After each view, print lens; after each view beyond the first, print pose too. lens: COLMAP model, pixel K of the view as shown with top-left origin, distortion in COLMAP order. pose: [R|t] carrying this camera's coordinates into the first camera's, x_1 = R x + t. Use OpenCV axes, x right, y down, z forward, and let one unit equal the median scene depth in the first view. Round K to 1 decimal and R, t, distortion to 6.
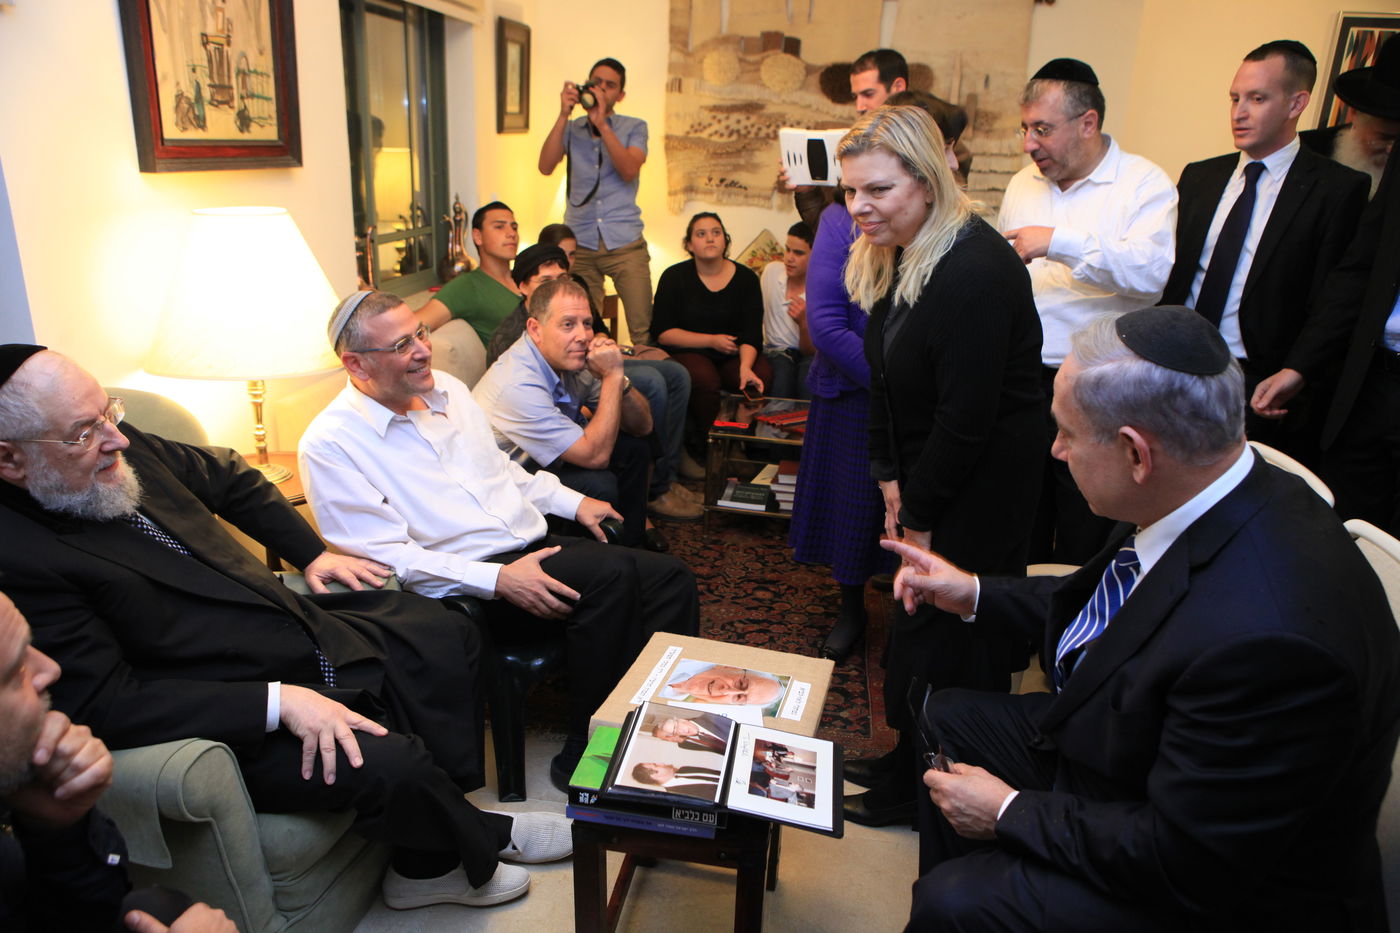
lens RADIAL K [[978.4, 0, 701.6], [0, 978.4, 471.0], [0, 0, 1]] dist [-0.112885, 0.086006]
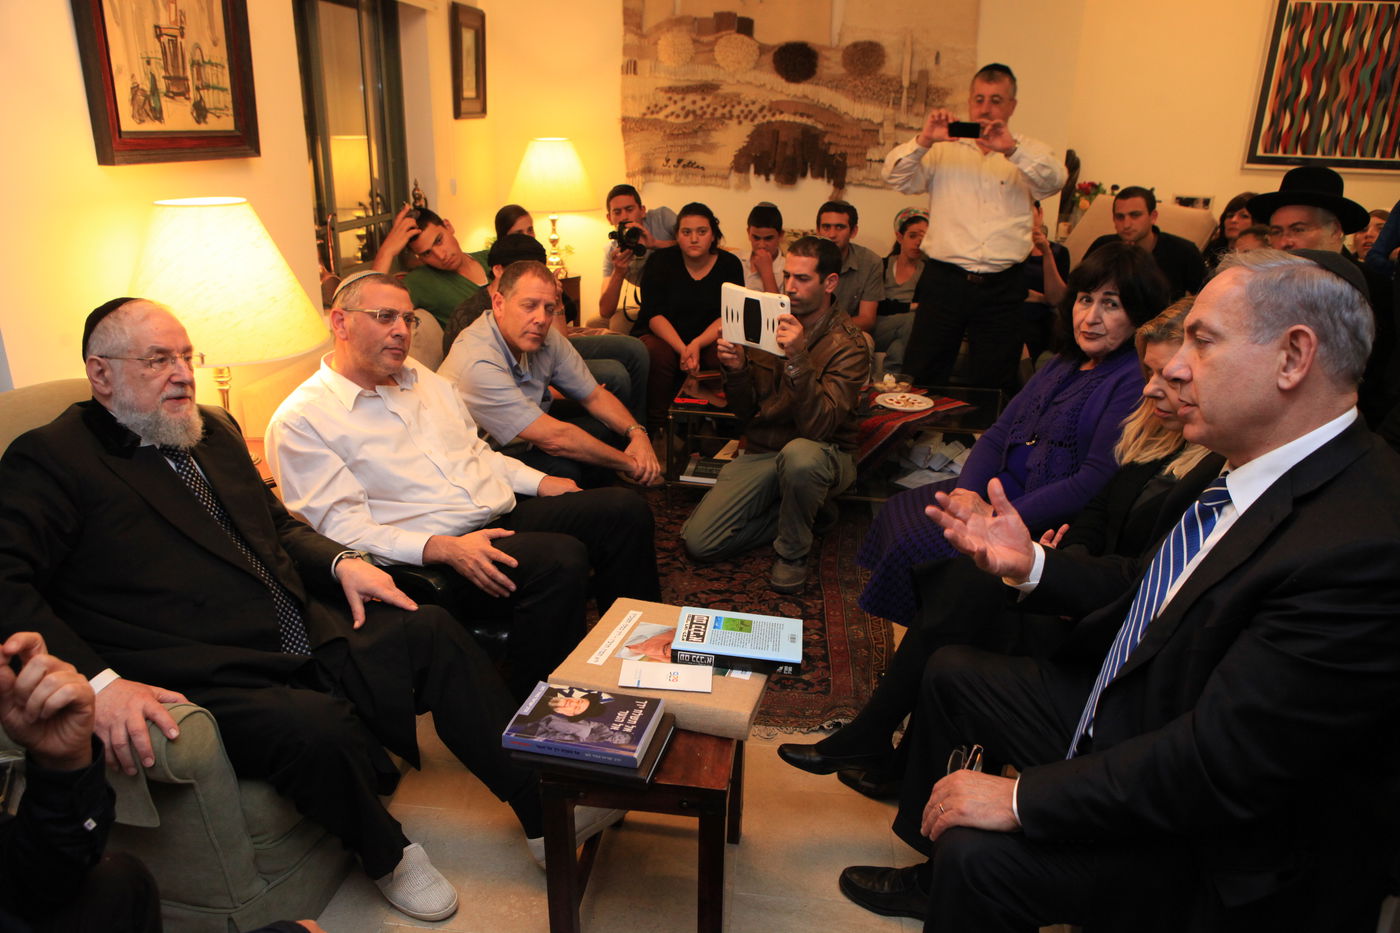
lens RADIAL K [[981.7, 0, 700.6], [0, 981.7, 465.3], [0, 0, 1]] dist [-0.110066, 0.086254]
pose [[0.999248, -0.027437, 0.027383, 0.007091], [0.027087, 0.999548, 0.013069, 0.004981], [-0.027729, -0.012317, 0.999540, -0.018682]]
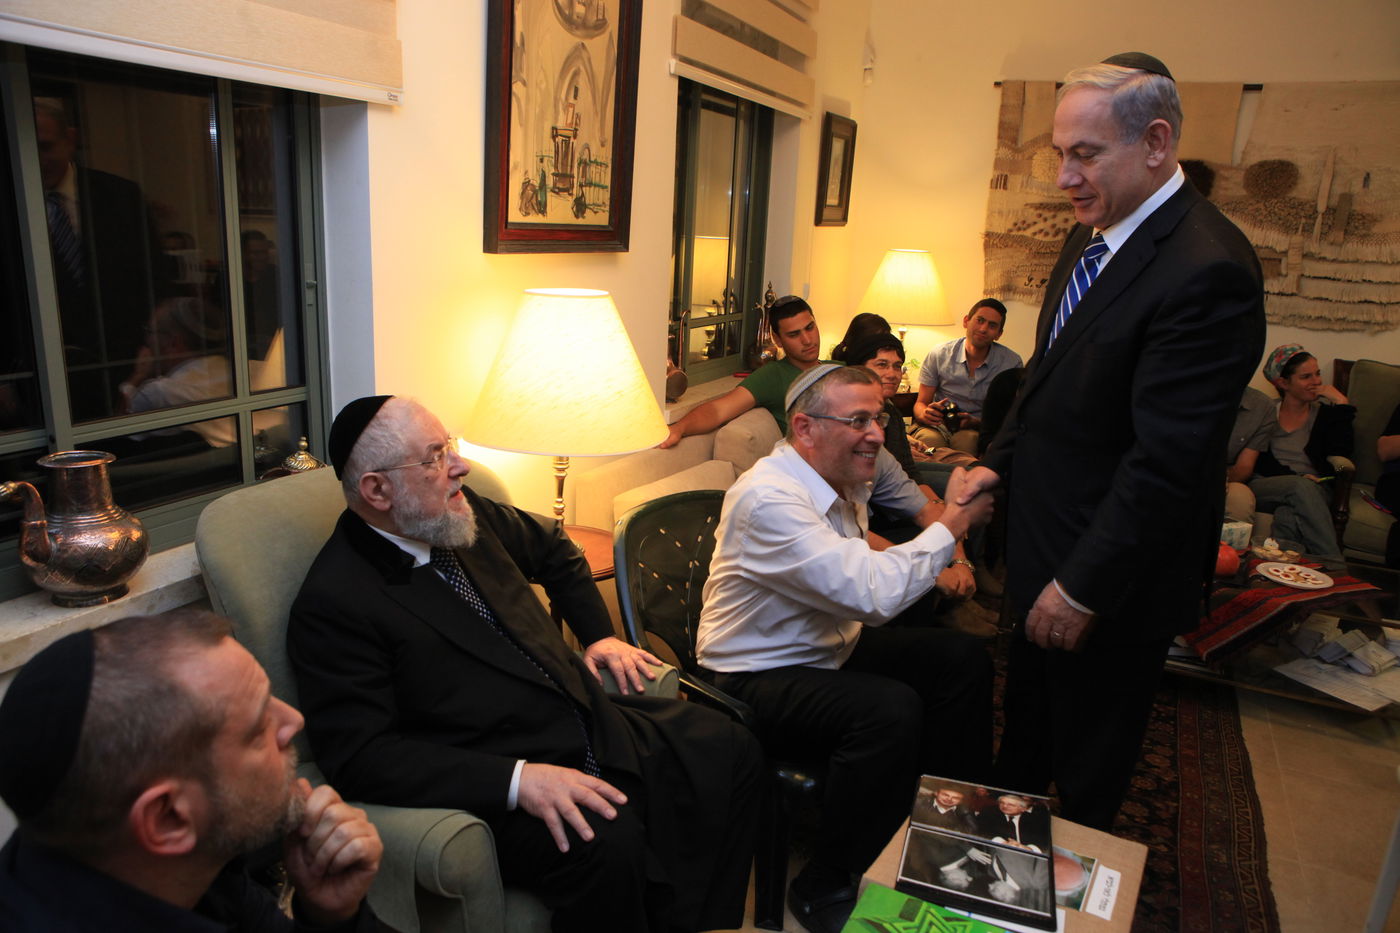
lens RADIAL K [[975.3, 0, 696.3], [0, 975.3, 462.3], [0, 0, 1]] dist [-0.095994, 0.071512]
pose [[0.952077, 0.087088, -0.293199, -0.011575], [-0.114890, 0.990236, -0.078944, -0.010750], [0.283461, 0.108846, 0.952787, 0.025571]]
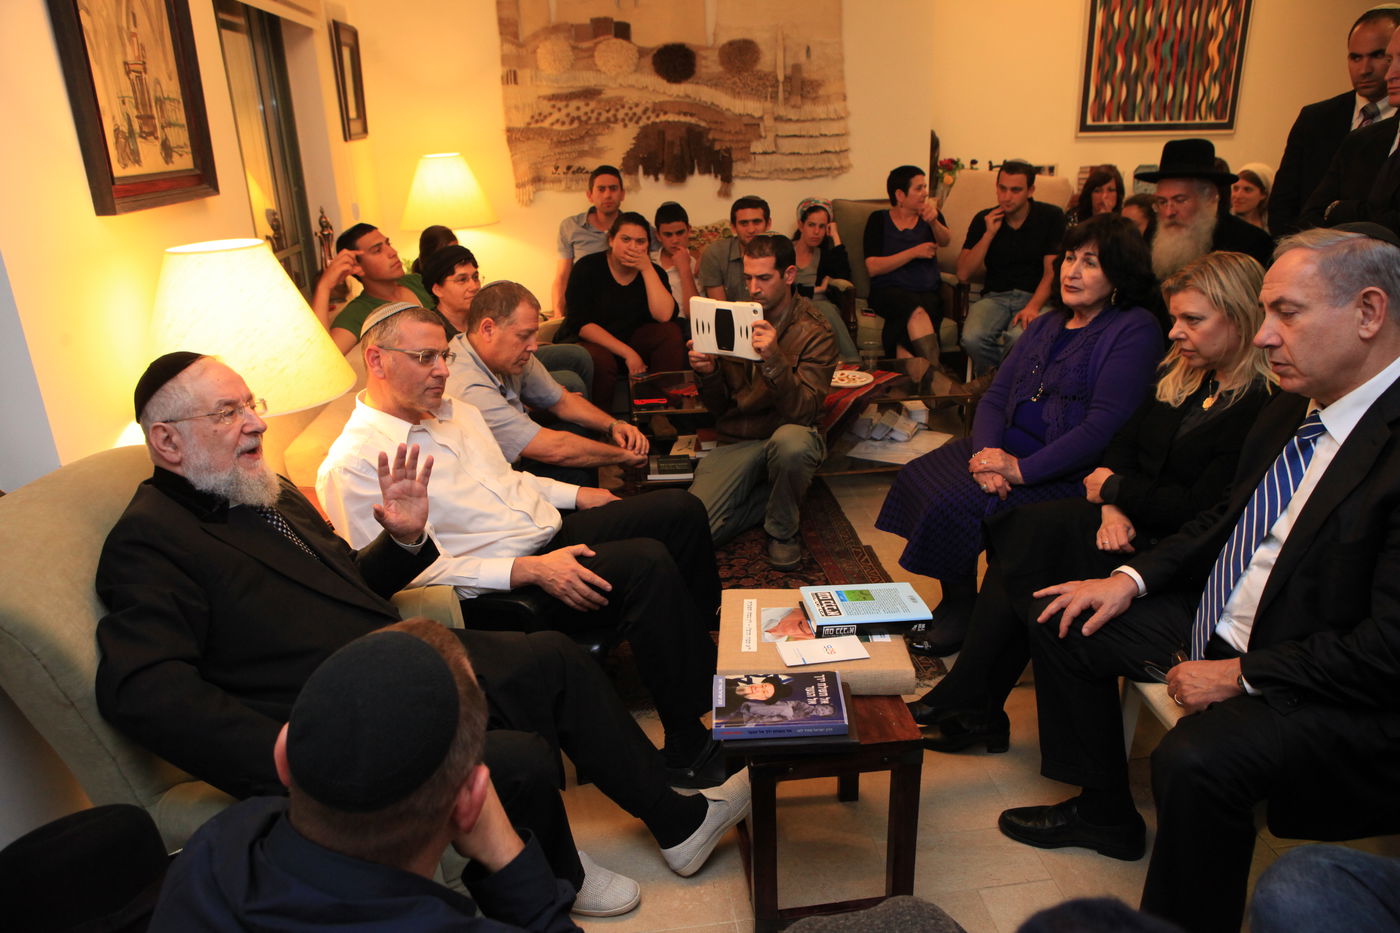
lens RADIAL K [[983.4, 0, 700.3], [0, 983.4, 466.6], [0, 0, 1]] dist [-0.109749, 0.090685]
pose [[0.963191, -0.155727, 0.219119, -0.126150], [0.151595, 0.987800, 0.035650, -0.006489], [-0.221997, -0.001120, 0.975047, -0.025542]]
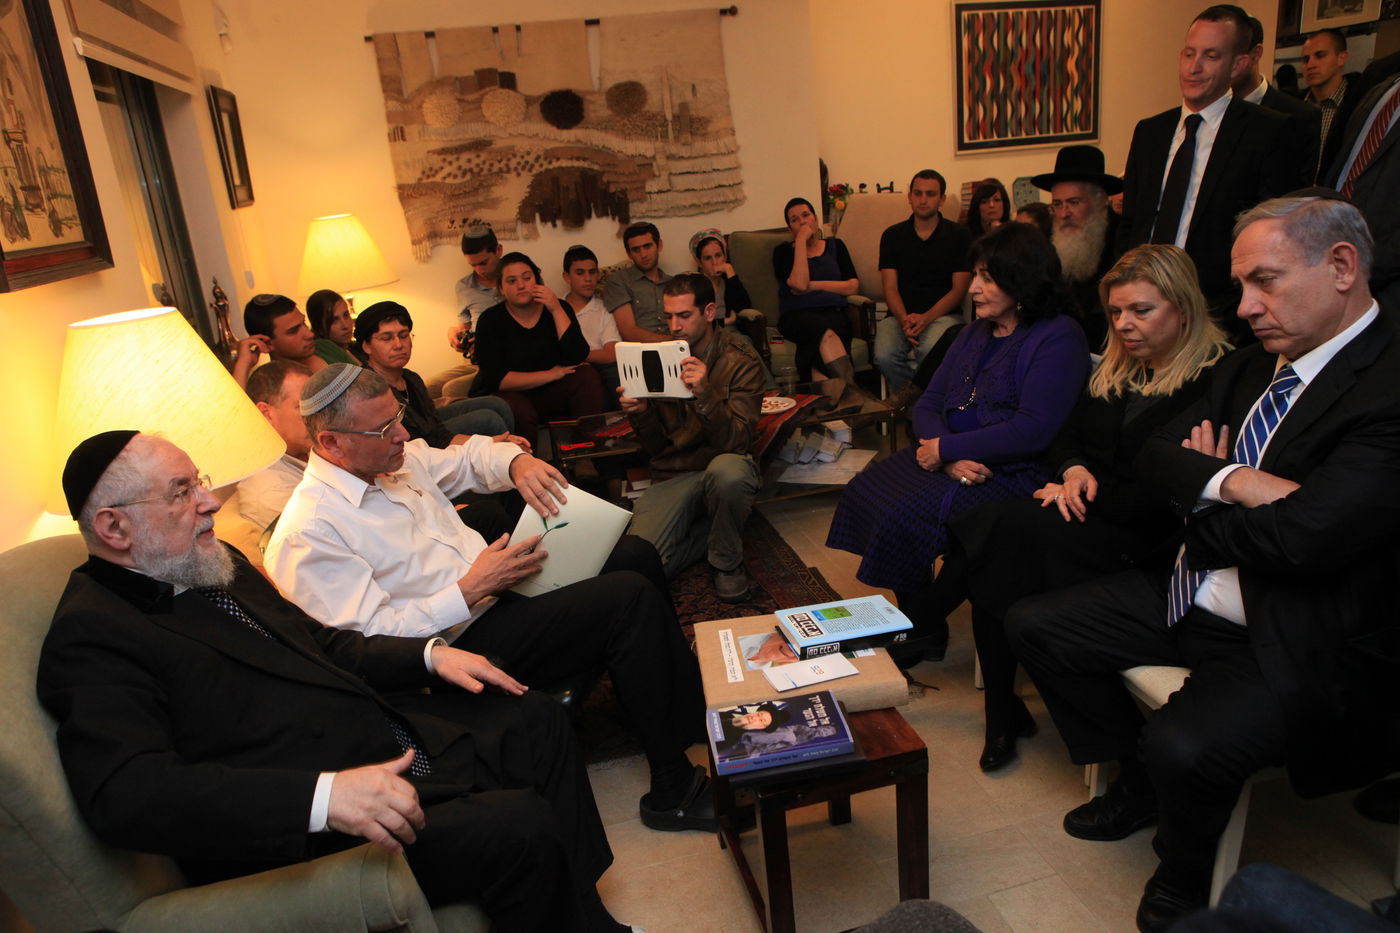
lens RADIAL K [[981.7, 0, 700.6], [0, 981.7, 465.3], [0, 0, 1]] dist [-0.110066, 0.086254]
pose [[0.915649, -0.237336, 0.324435, -0.150536], [0.247305, 0.968877, 0.010800, -0.005687], [-0.316901, 0.070345, 0.945846, -0.008222]]
